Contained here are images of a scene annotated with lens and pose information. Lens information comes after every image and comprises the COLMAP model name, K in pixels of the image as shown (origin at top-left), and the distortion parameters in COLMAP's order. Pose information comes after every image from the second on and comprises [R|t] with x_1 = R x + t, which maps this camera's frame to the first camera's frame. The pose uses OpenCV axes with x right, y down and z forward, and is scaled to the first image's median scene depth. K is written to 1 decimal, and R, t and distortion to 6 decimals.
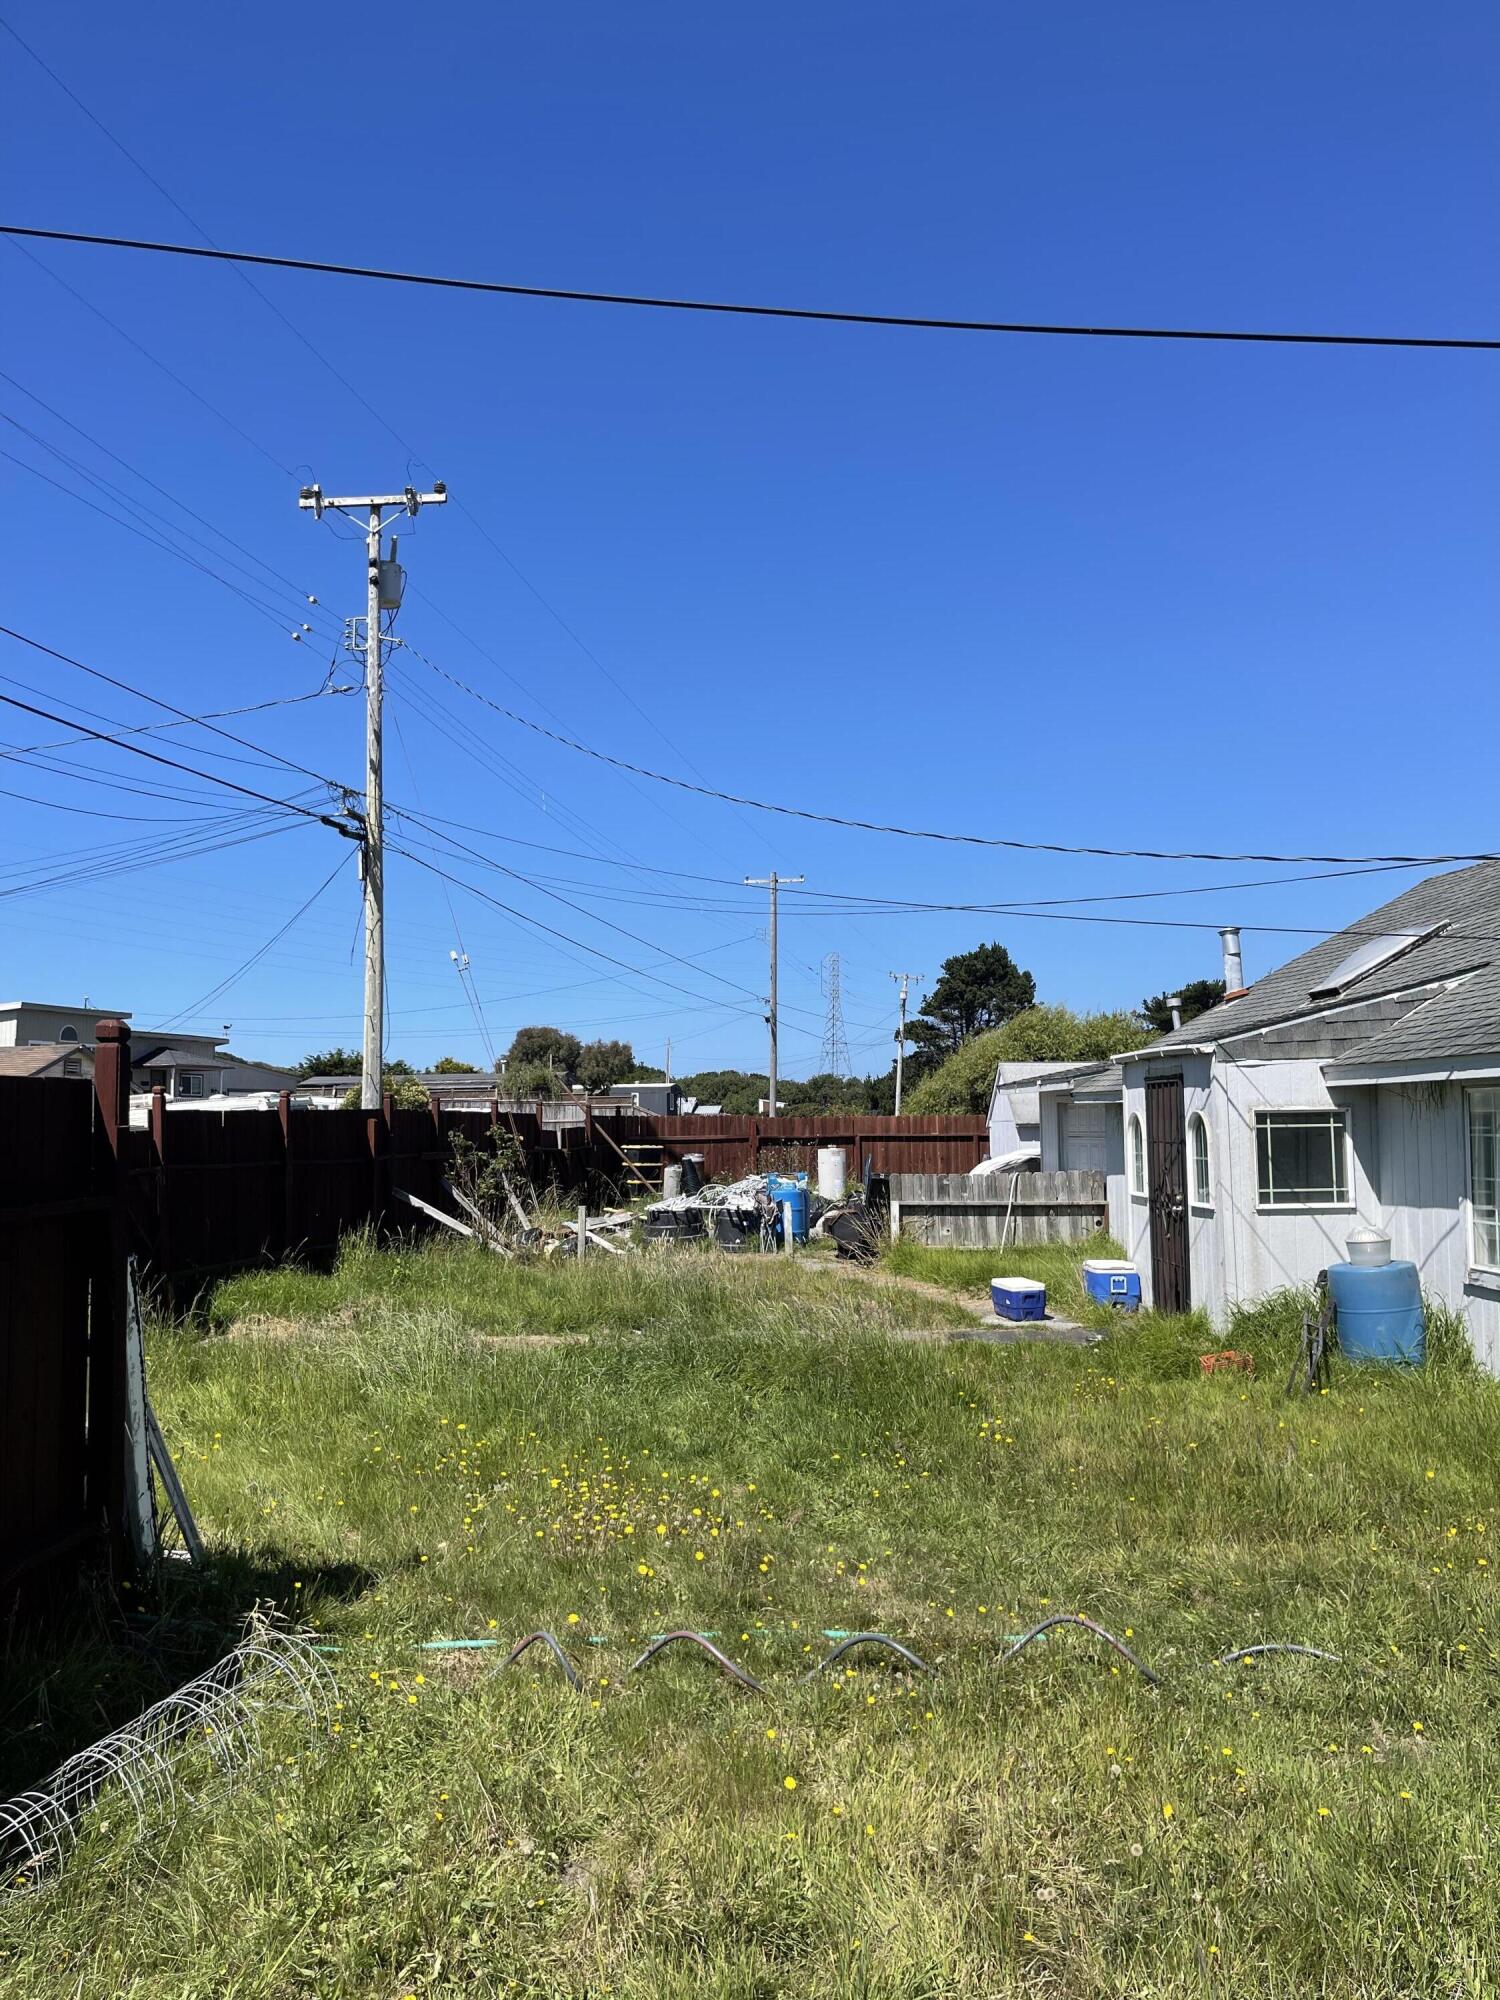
lens RADIAL K [[1516.5, 0, 752.8], [0, 1516.5, 1012.2], [0, 0, 1]] dist [0.050353, -0.085647]
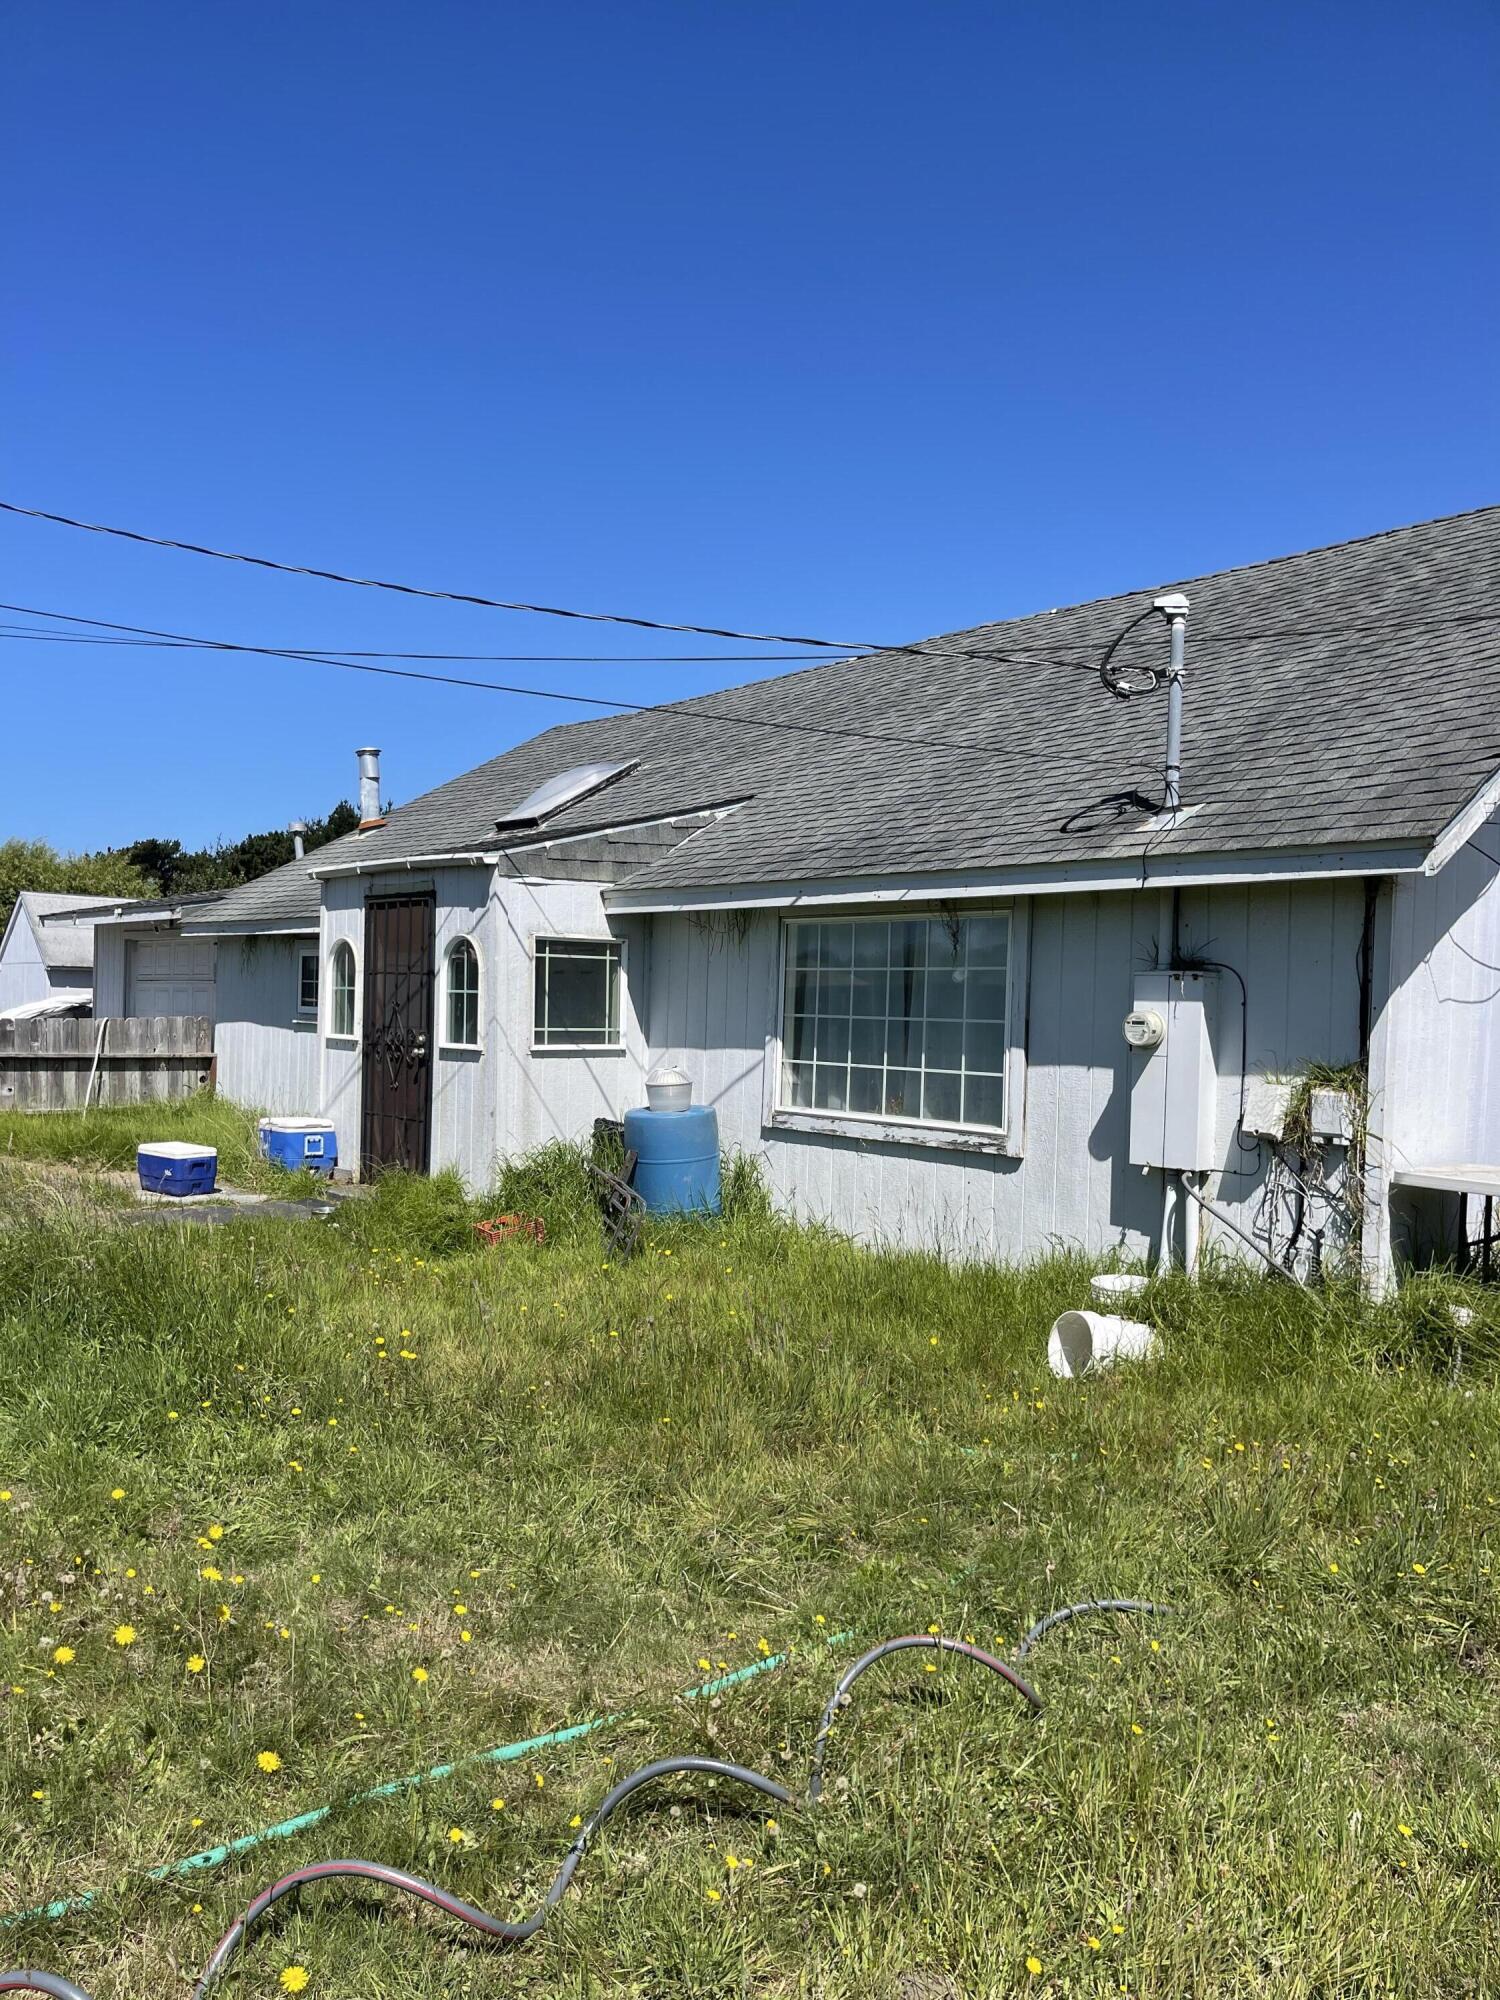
lens RADIAL K [[1530.5, 0, 739.1], [0, 1530.5, 1013.4], [0, 0, 1]] dist [0.063563, -0.091014]
pose [[0.784721, 0.026151, 0.619297, -0.104273], [-0.078343, 0.995282, 0.057241, 0.045872], [-0.614879, -0.093436, 0.783067, 0.233088]]
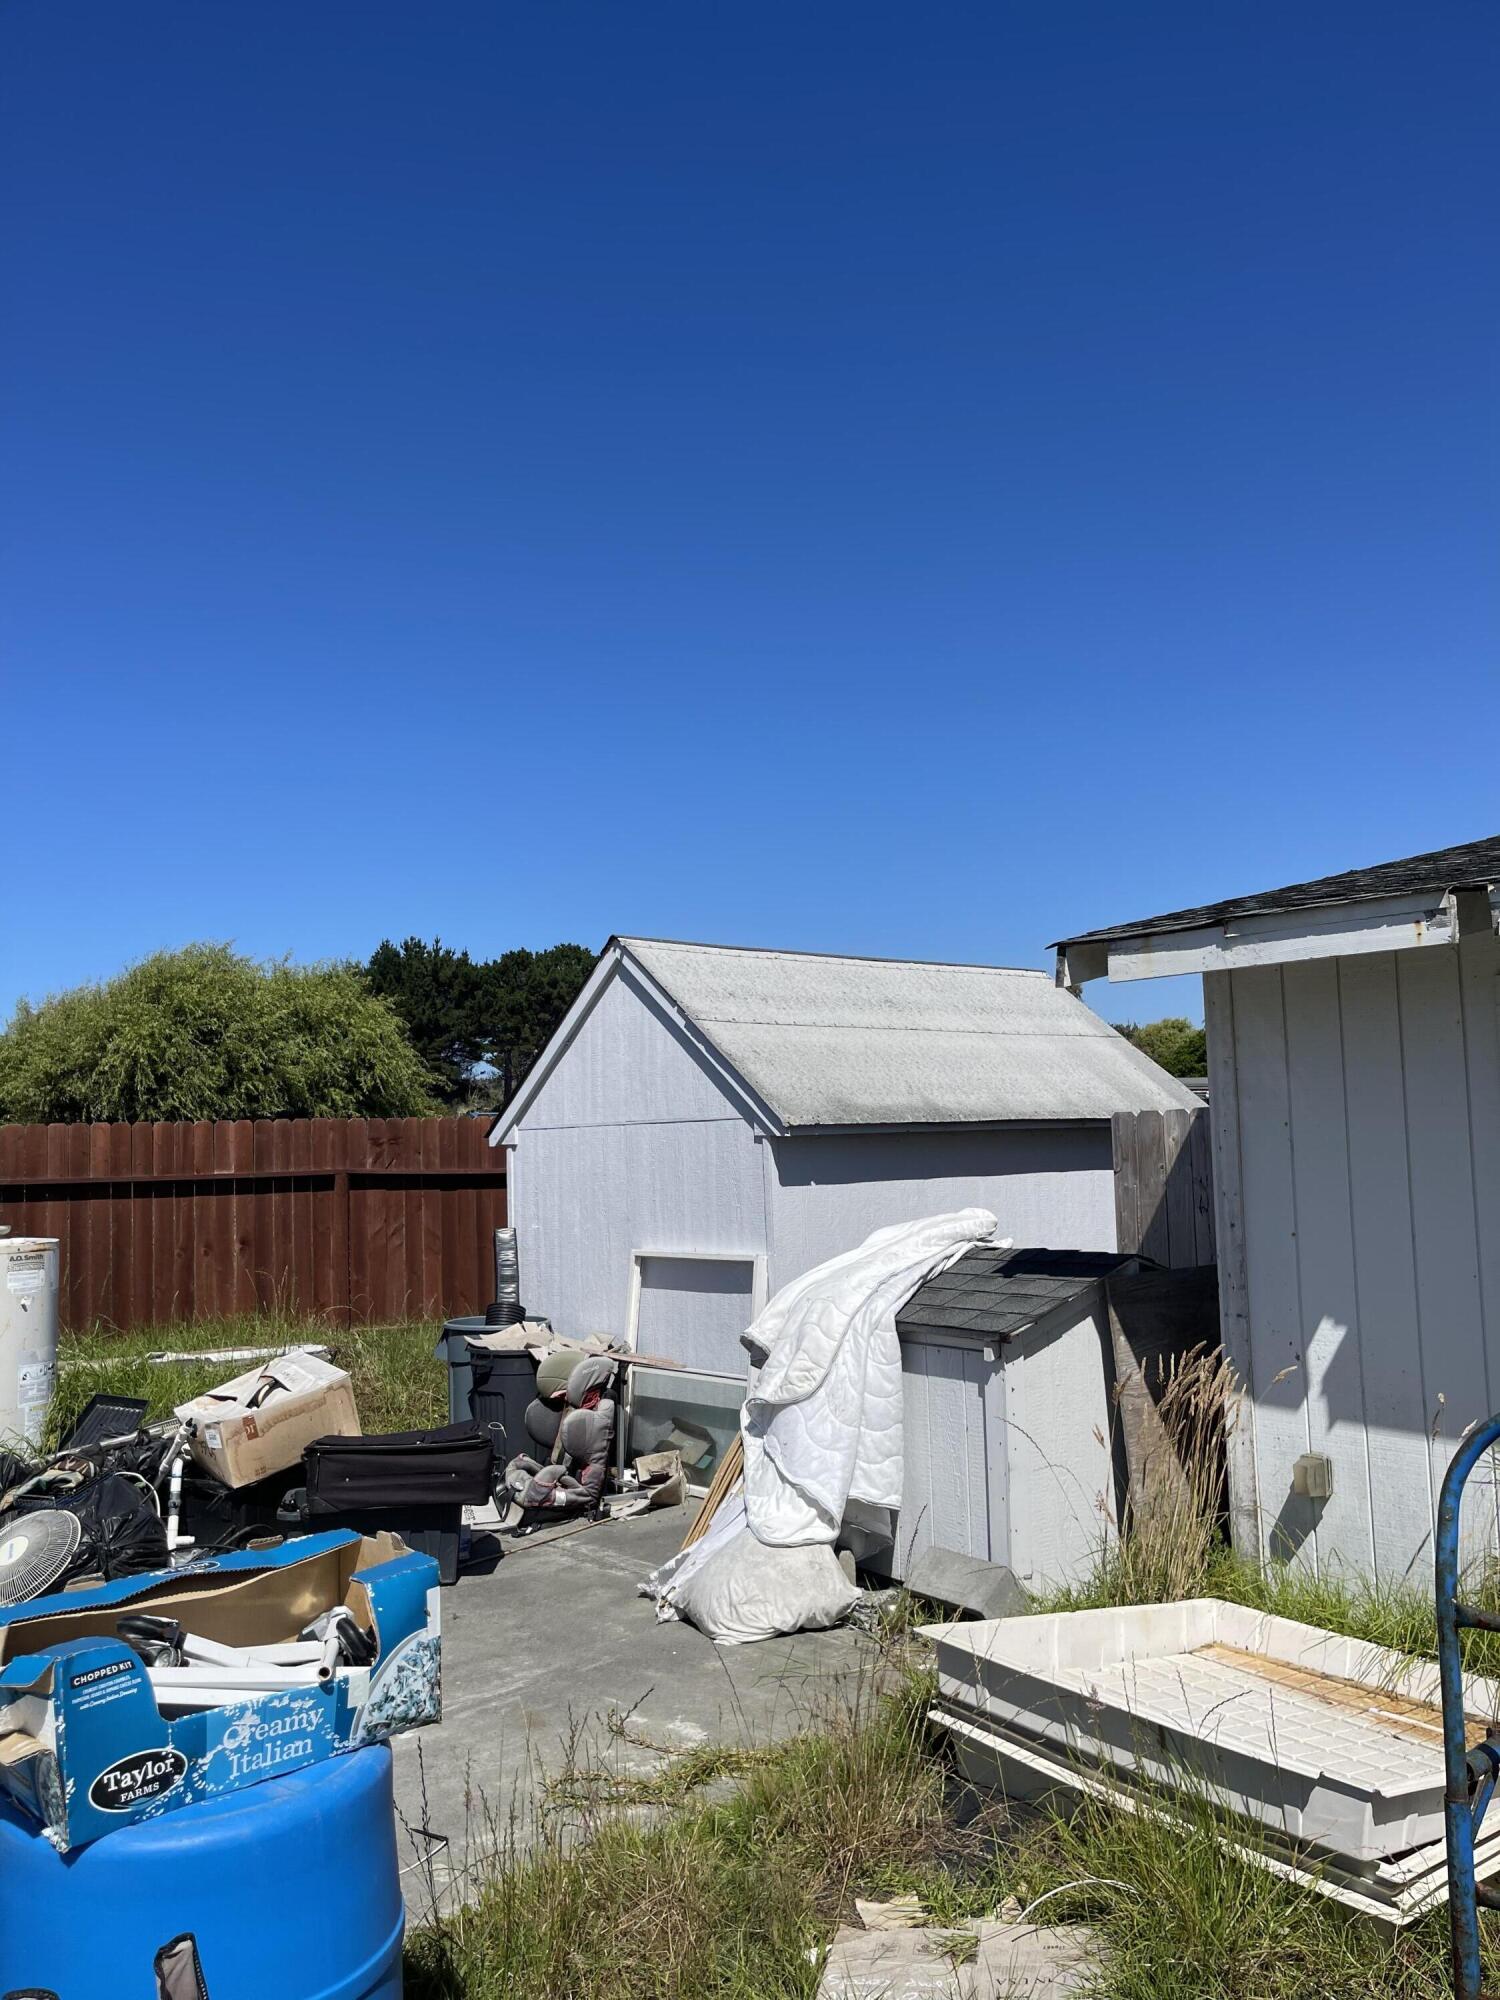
lens RADIAL K [[1515.1, 0, 742.5], [0, 1515.1, 1006.4], [0, 0, 1]] dist [0.072111, -0.092366]
pose [[0.778702, 0.043762, 0.625866, -0.032078], [-0.028119, 0.998996, -0.034866, 0.127998], [-0.626764, 0.009551, 0.779151, 1.638314]]
